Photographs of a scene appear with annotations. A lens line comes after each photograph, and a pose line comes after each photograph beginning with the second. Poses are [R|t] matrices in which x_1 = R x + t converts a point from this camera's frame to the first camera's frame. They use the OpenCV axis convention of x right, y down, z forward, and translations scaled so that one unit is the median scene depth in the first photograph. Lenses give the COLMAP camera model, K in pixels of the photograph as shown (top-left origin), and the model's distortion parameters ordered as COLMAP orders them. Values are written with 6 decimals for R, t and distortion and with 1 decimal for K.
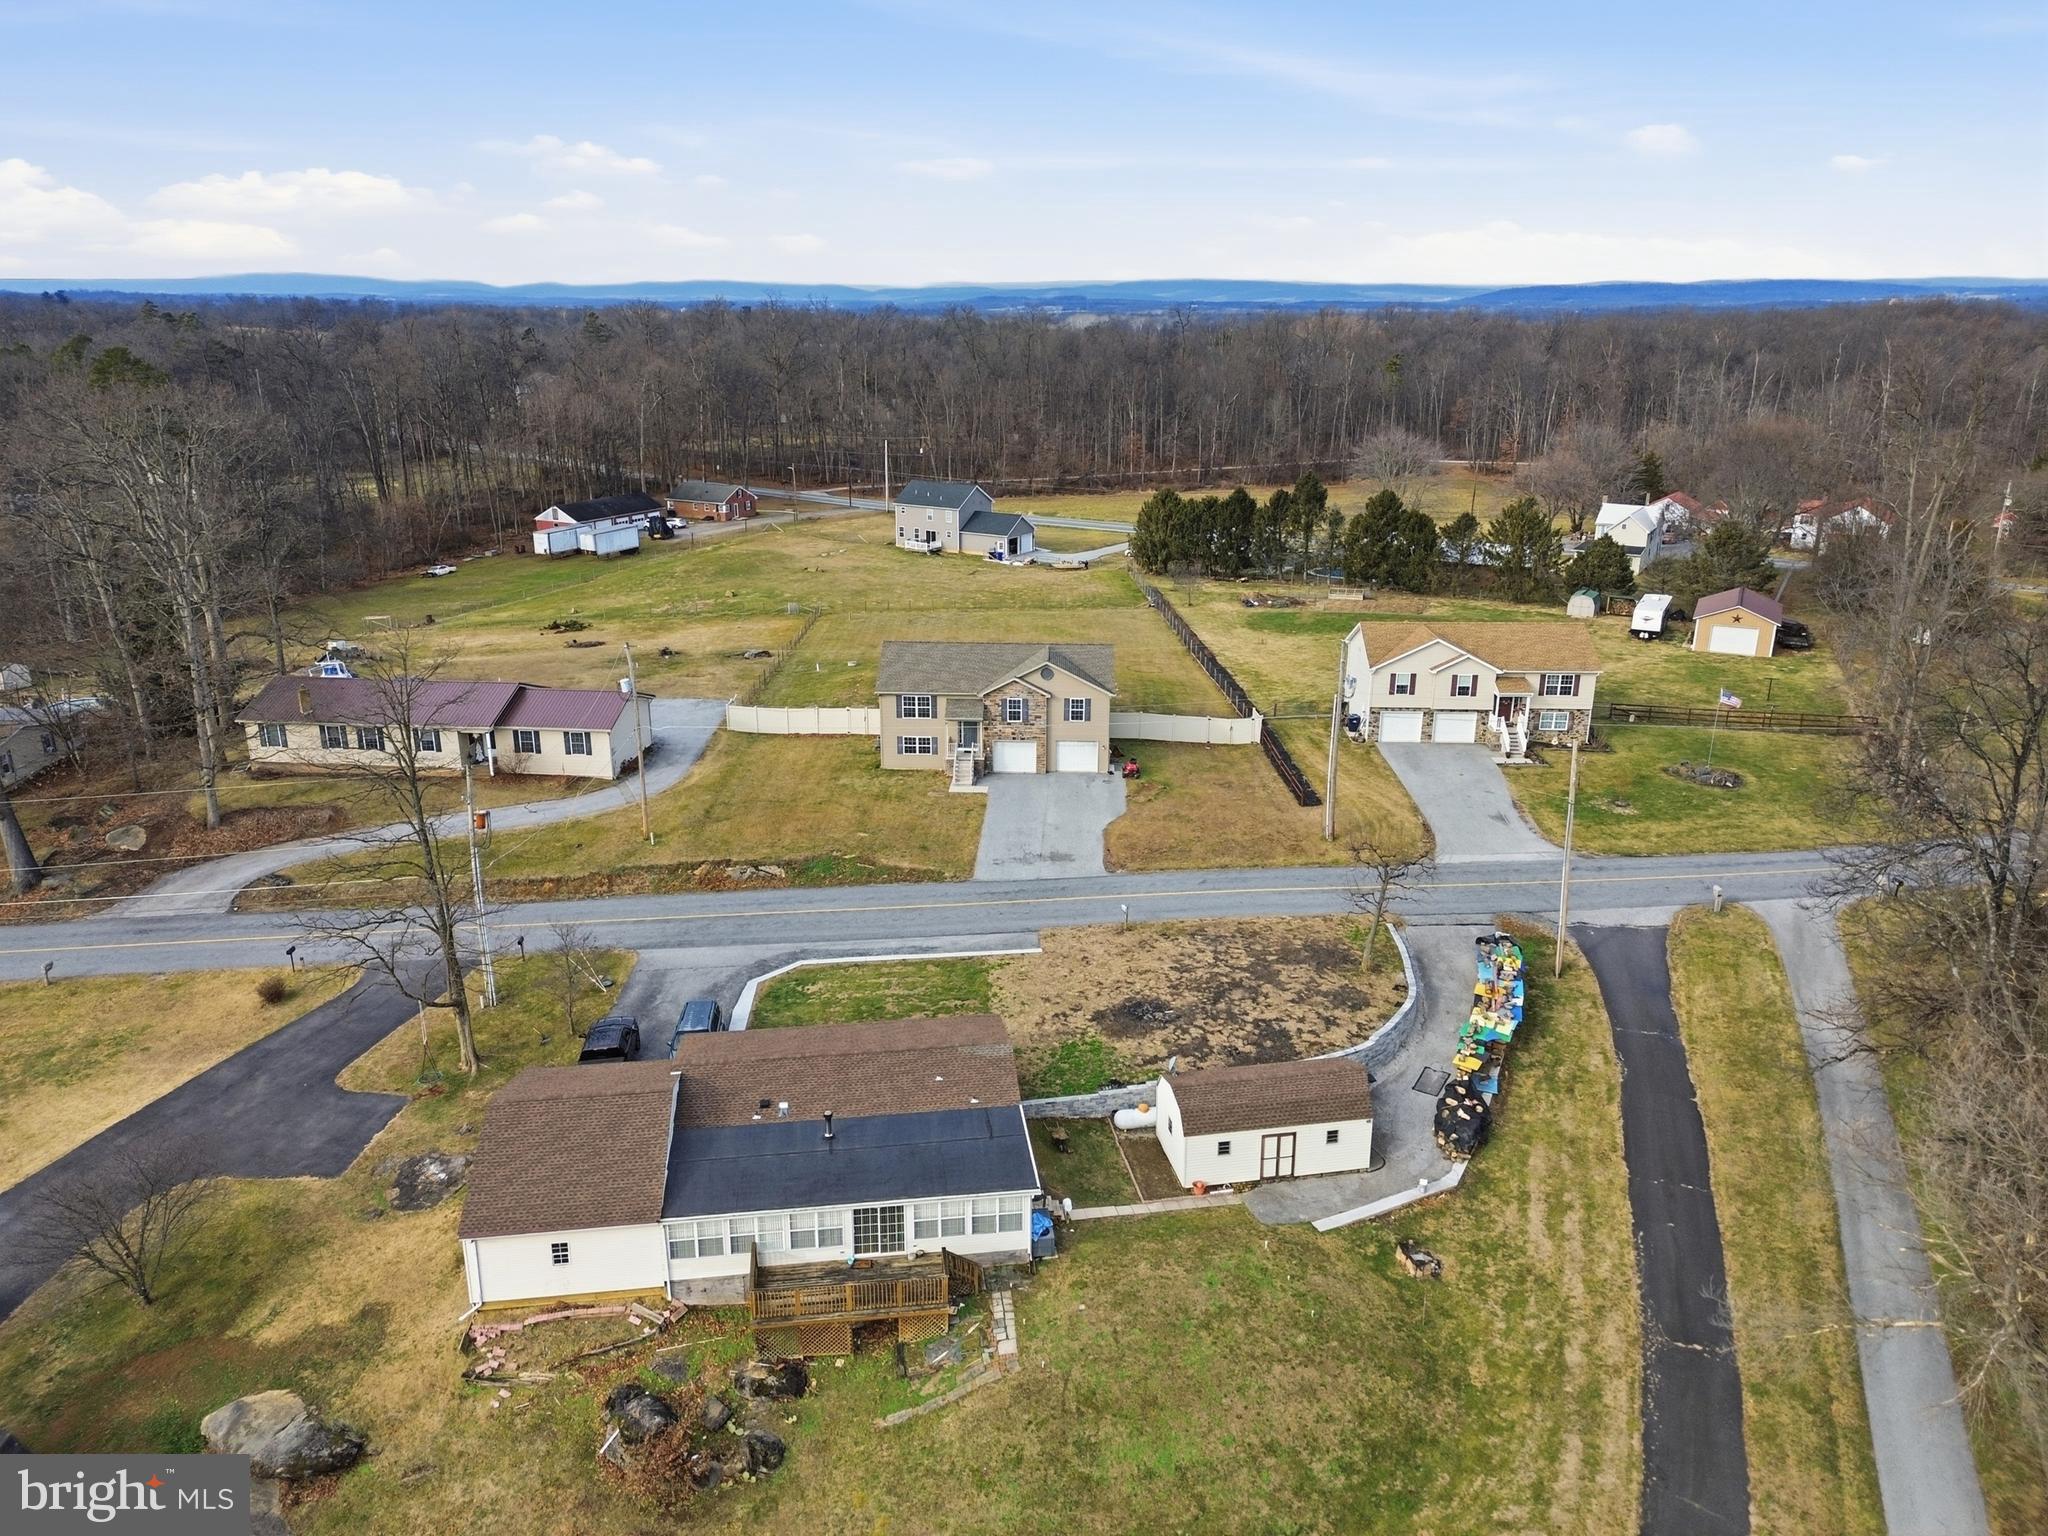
lens RADIAL K [[1439.3, 0, 1018.0], [0, 1439.3, 756.9], [0, 0, 1]] dist [0.087689, -0.077968]
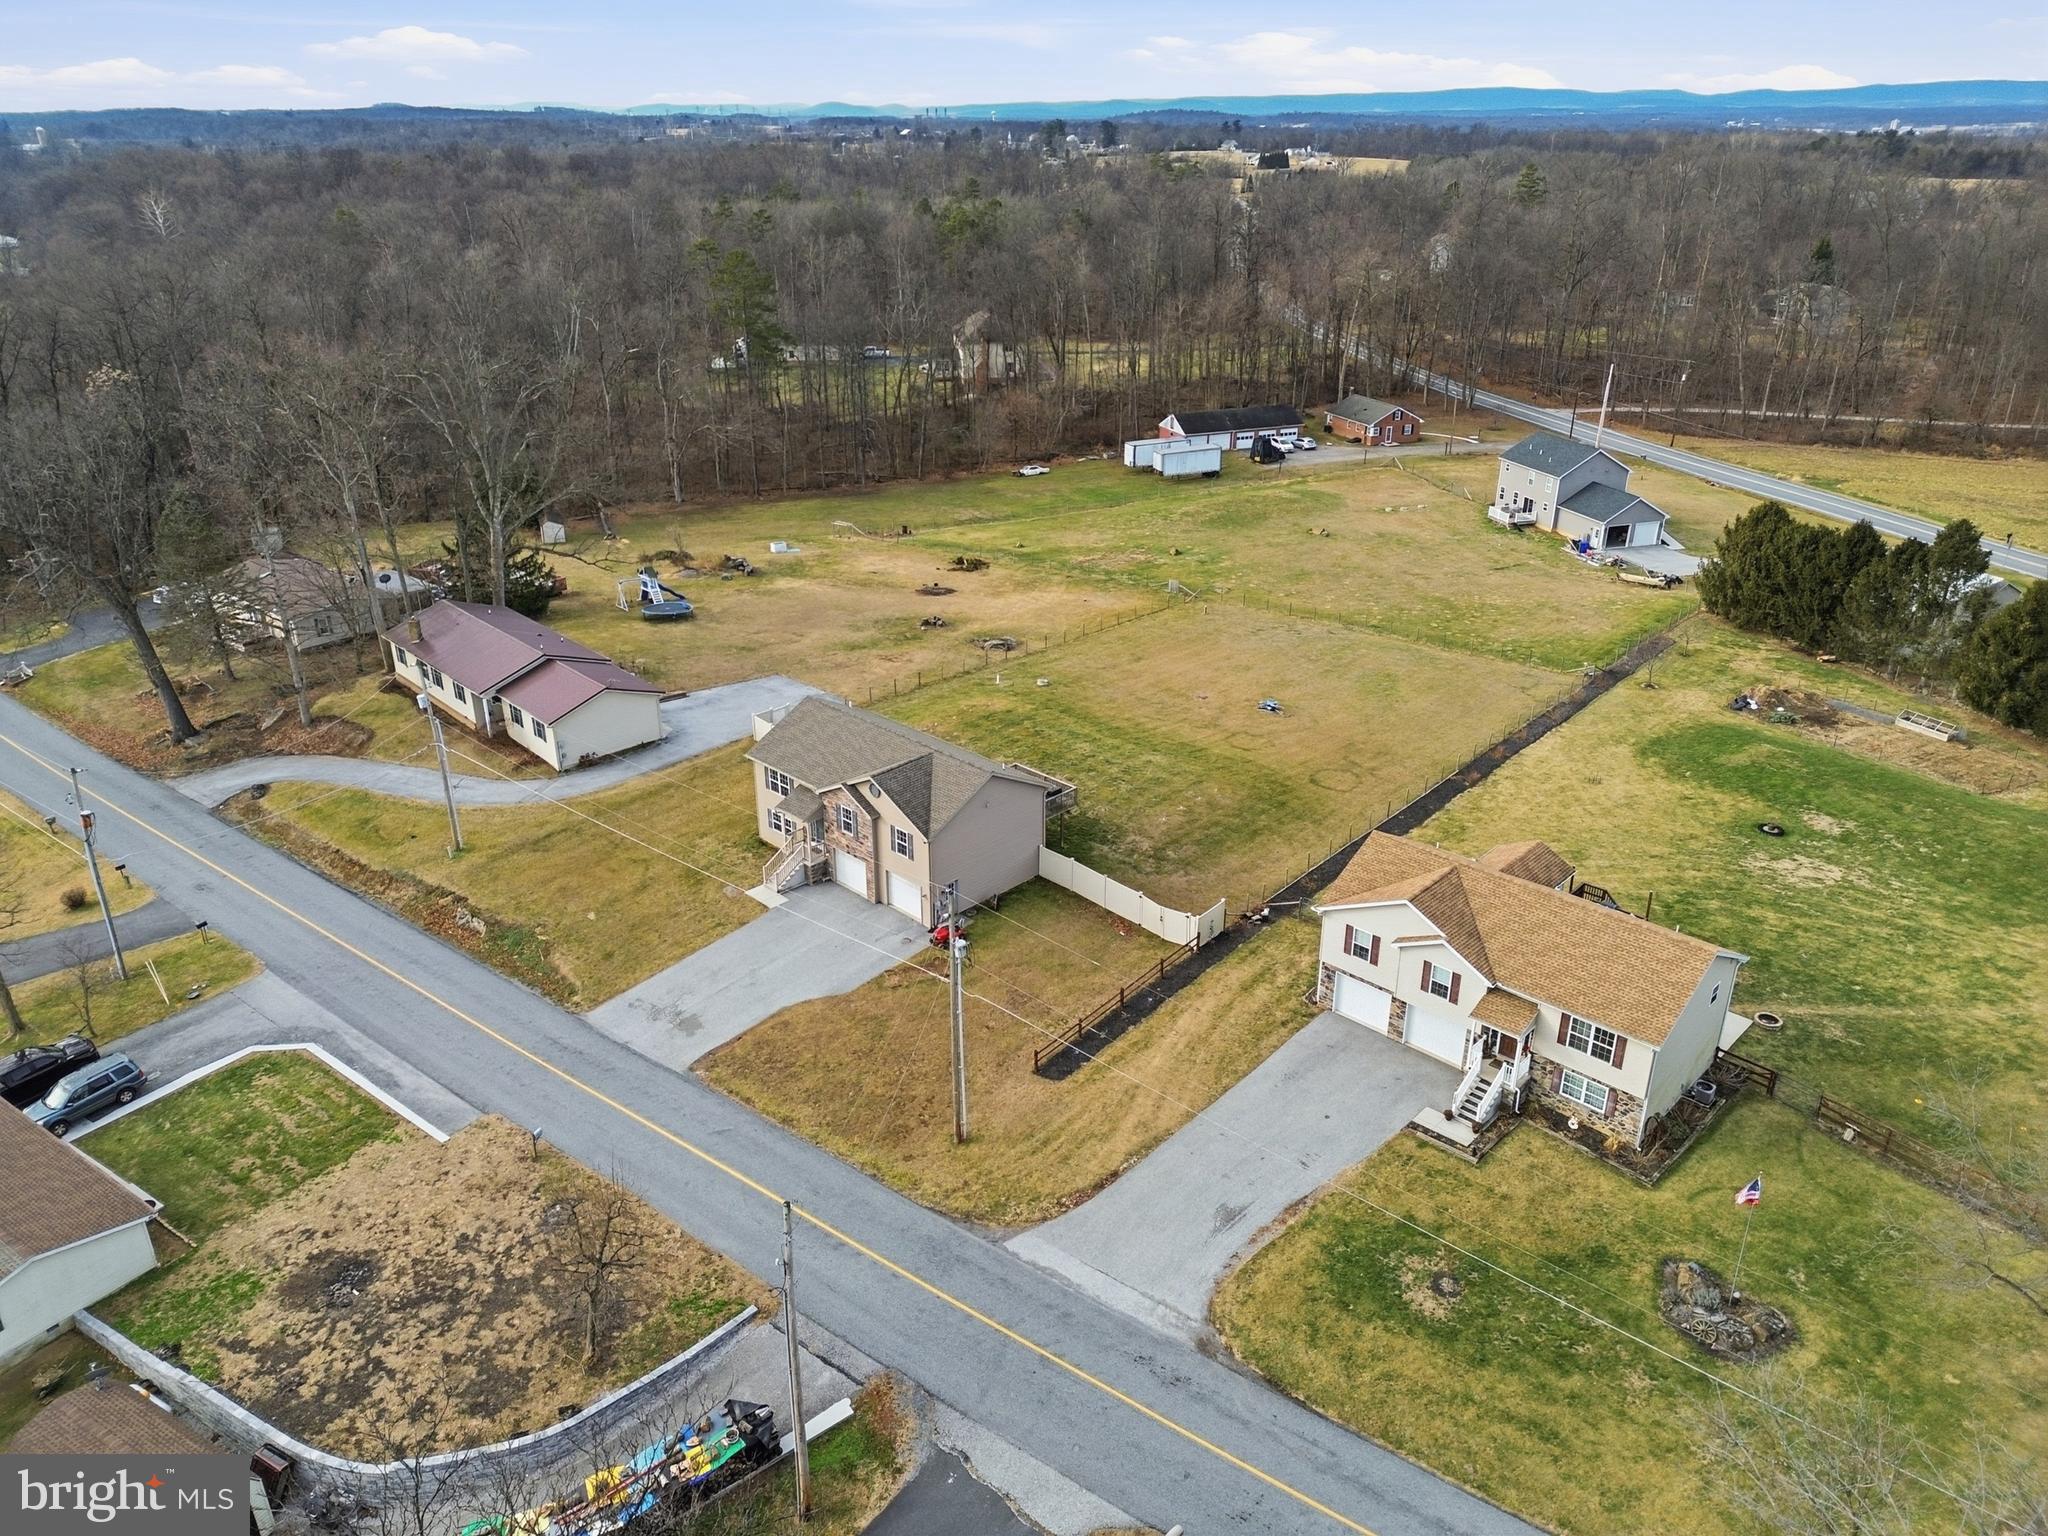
lens RADIAL K [[1439.3, 0, 1018.0], [0, 1439.3, 756.9], [0, 0, 1]] dist [0.087689, -0.077968]
pose [[0.744474, 0.265849, -0.612440, 0.749551], [-0.196449, 0.963921, 0.179620, -0.311227], [0.638096, -0.013409, 0.769840, 0.561654]]
